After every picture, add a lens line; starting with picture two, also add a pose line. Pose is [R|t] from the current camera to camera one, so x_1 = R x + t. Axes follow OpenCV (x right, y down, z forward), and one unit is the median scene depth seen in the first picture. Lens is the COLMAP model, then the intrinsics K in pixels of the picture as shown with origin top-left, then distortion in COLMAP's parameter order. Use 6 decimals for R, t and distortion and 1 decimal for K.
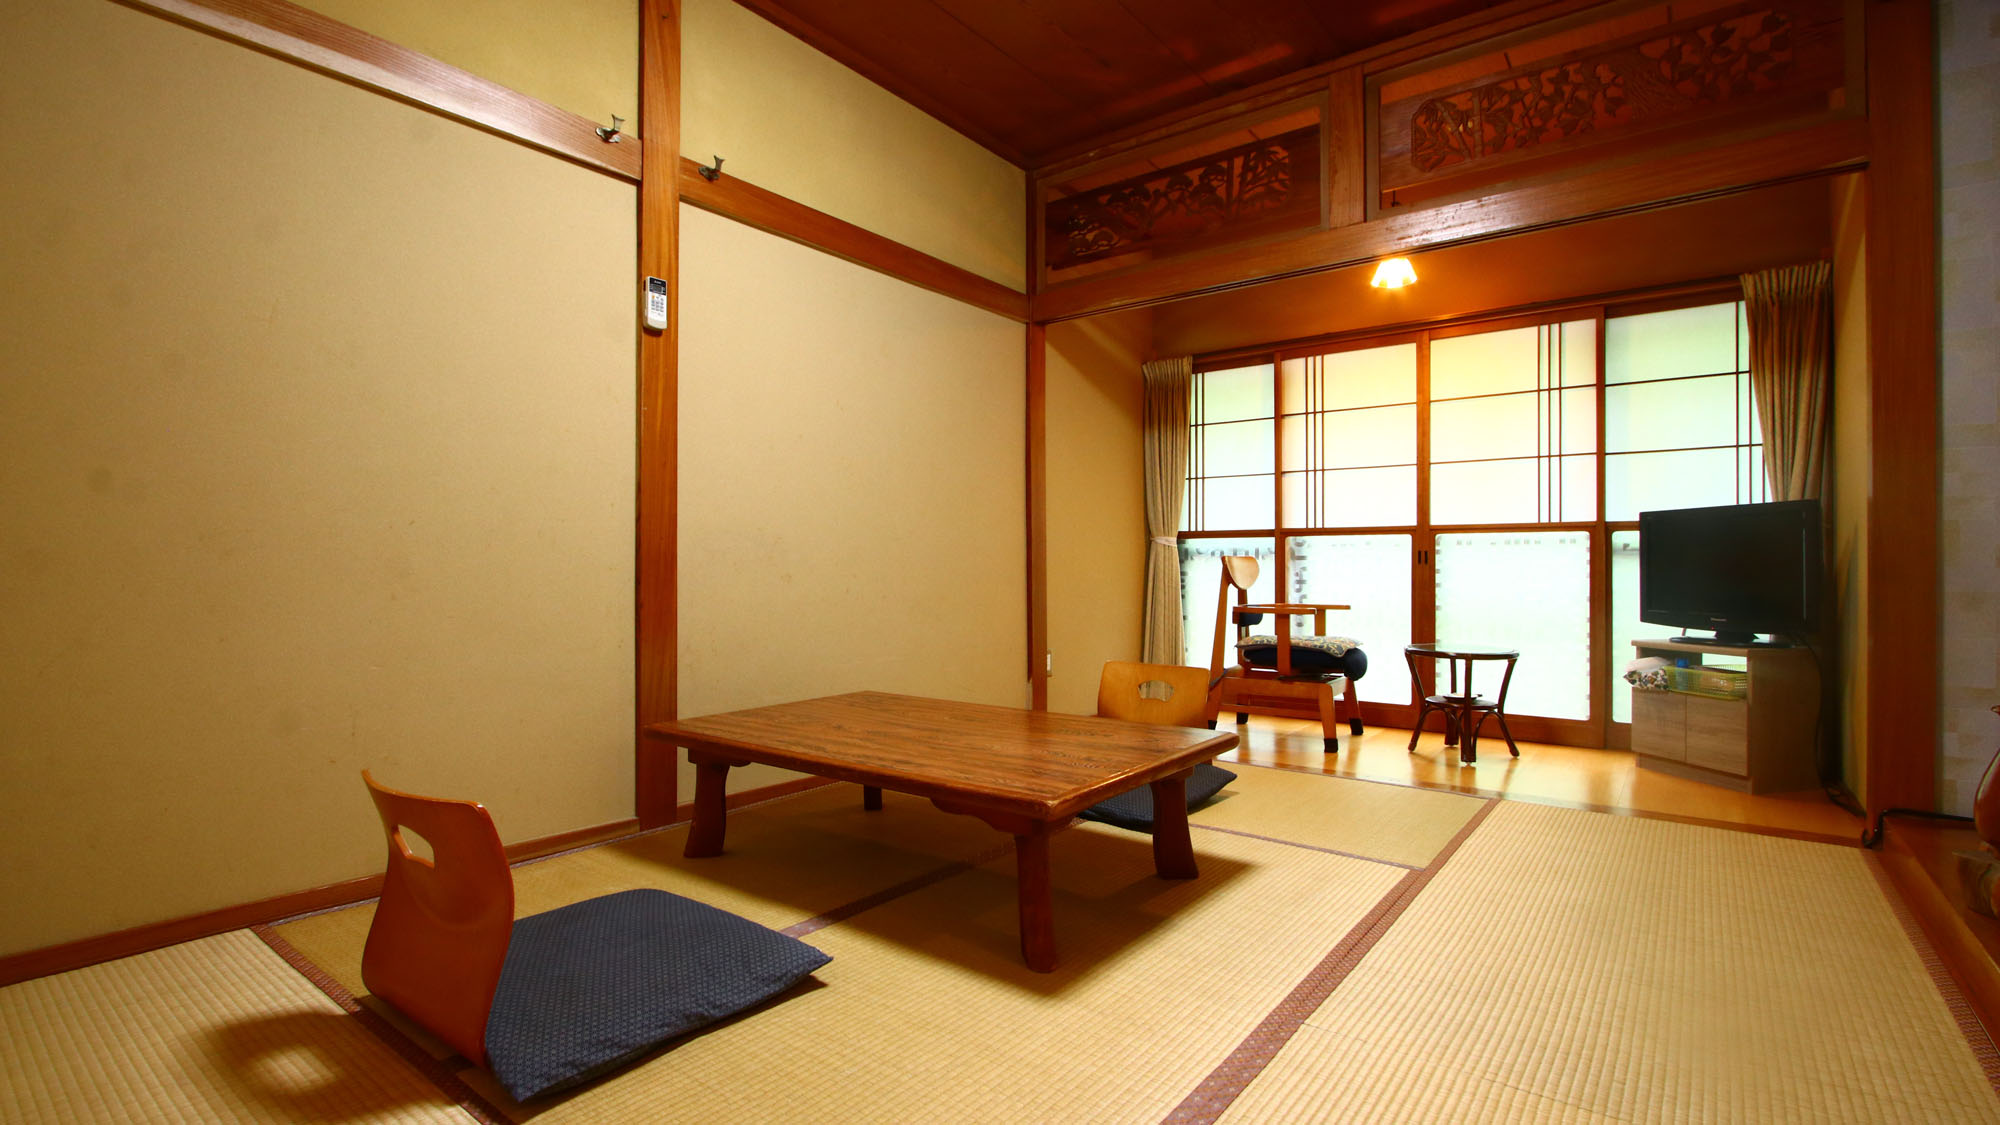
lens RADIAL K [[918.2, 0, 992.0], [0, 918.2, 563.3], [0, 0, 1]] dist [-0.010557, 0.000577]
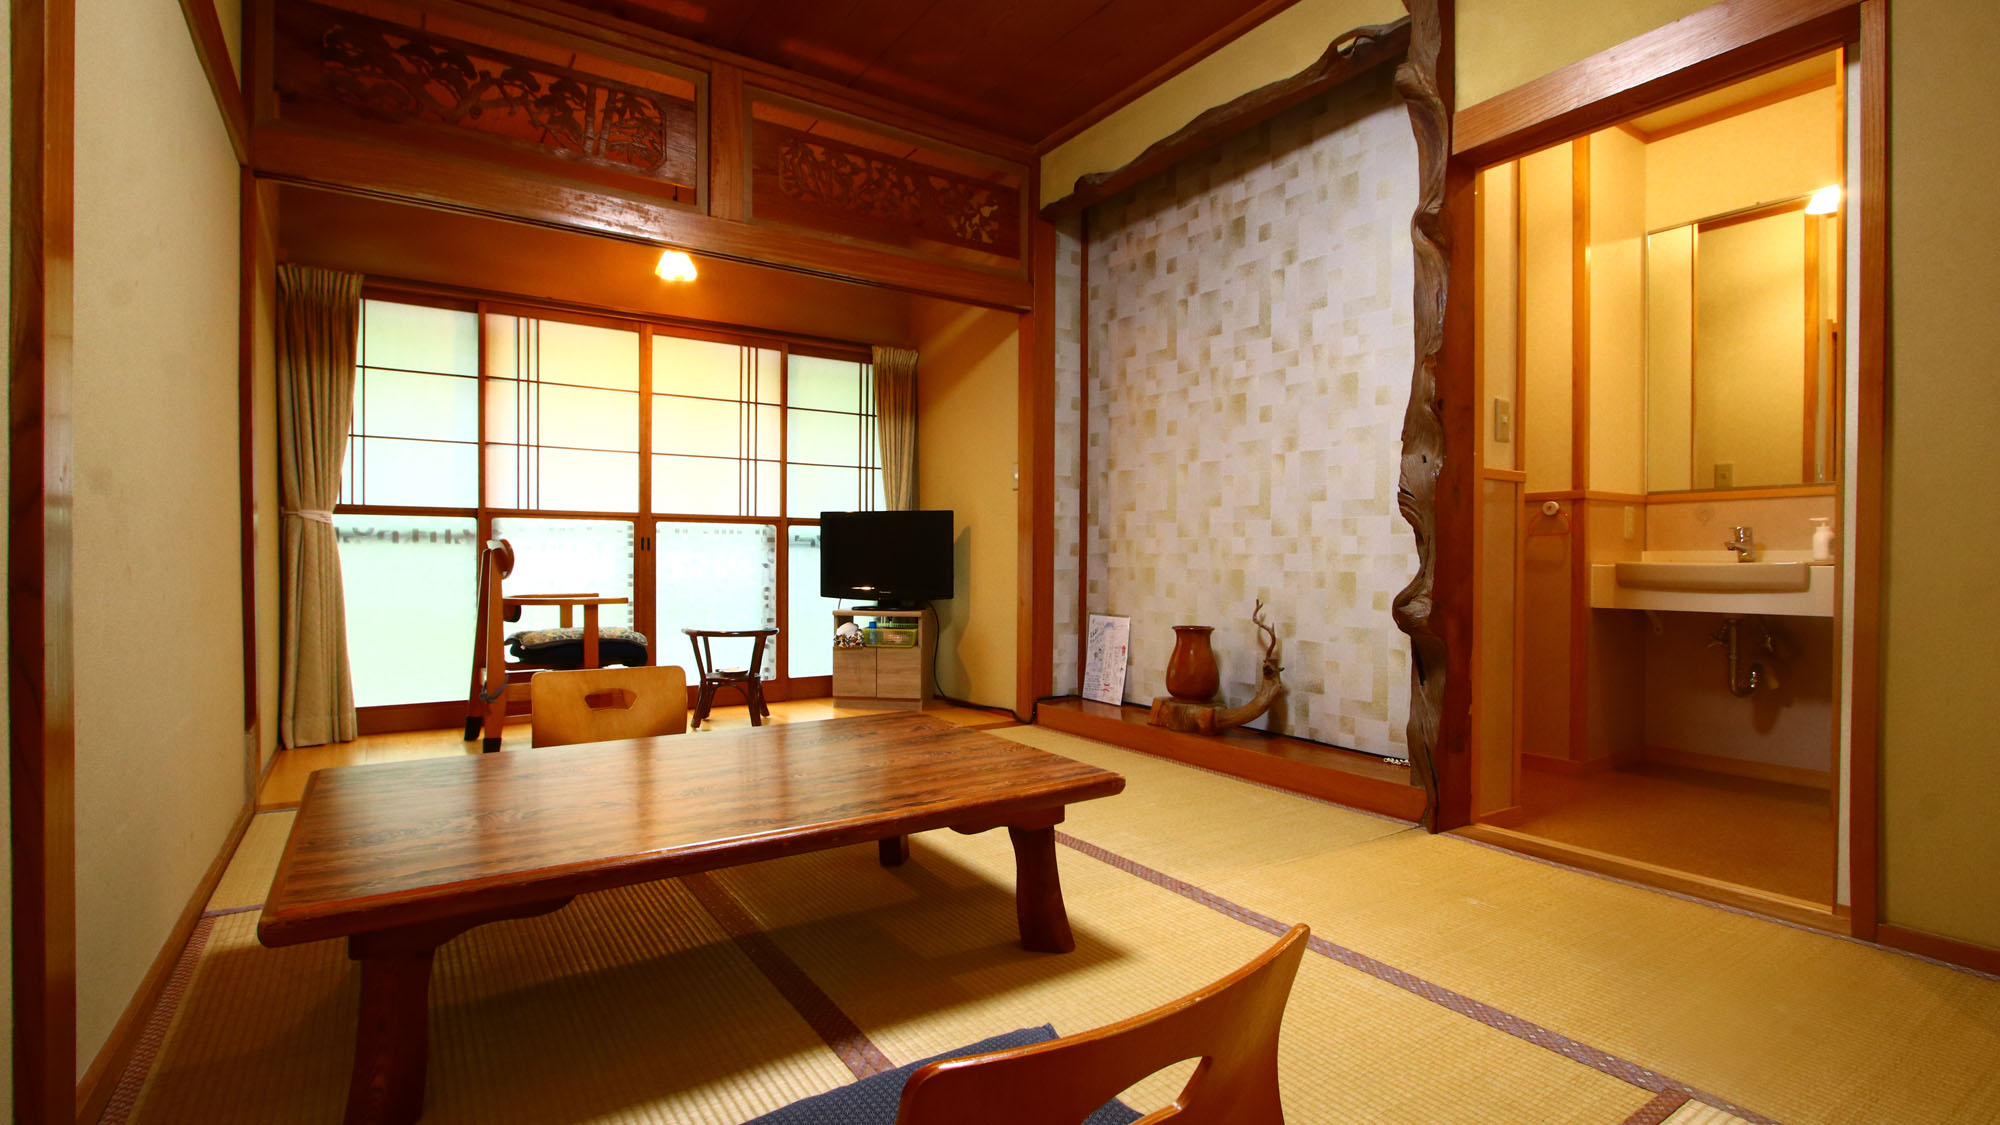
lens RADIAL K [[918.2, 0, 992.0], [0, 918.2, 563.3], [0, 0, 1]] dist [-0.010557, 0.000577]
pose [[0.330357, -0.007936, 0.943823, -0.398147], [-0.009055, 0.999892, 0.011576, -0.000409], [-0.943813, -0.012370, 0.330249, 0.314694]]
